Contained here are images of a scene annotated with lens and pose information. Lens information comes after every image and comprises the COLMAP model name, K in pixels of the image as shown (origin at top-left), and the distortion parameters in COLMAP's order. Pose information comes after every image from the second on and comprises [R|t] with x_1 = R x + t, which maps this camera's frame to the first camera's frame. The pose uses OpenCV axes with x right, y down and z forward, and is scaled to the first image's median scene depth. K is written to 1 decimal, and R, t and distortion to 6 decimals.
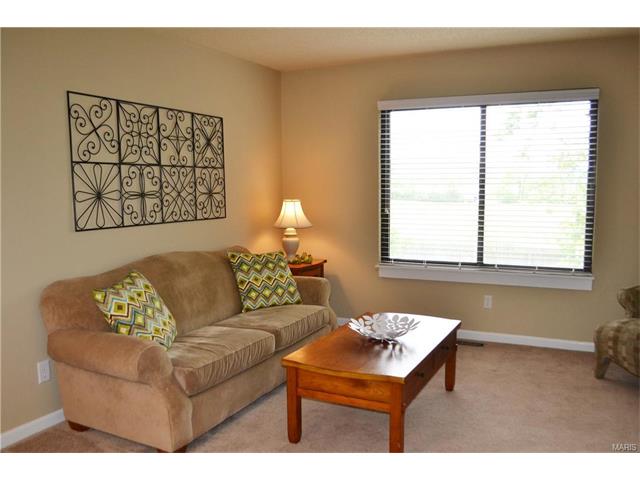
lens RADIAL K [[553.7, 0, 320.0], [0, 553.7, 240.0], [0, 0, 1]] dist [-0.007890, 0.002387]
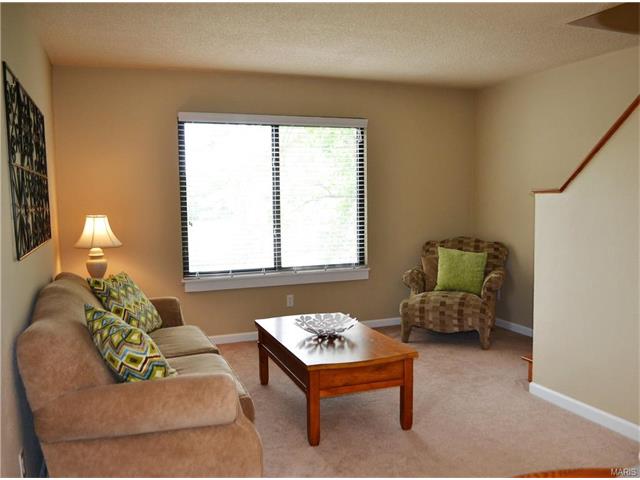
lens RADIAL K [[553.7, 0, 320.0], [0, 553.7, 240.0], [0, 0, 1]] dist [-0.007890, 0.002387]
pose [[0.724870, -0.060489, 0.686225, -0.408180], [0.081310, 0.996687, 0.001966, -0.007482], [-0.684070, 0.054372, 0.727387, 0.137523]]
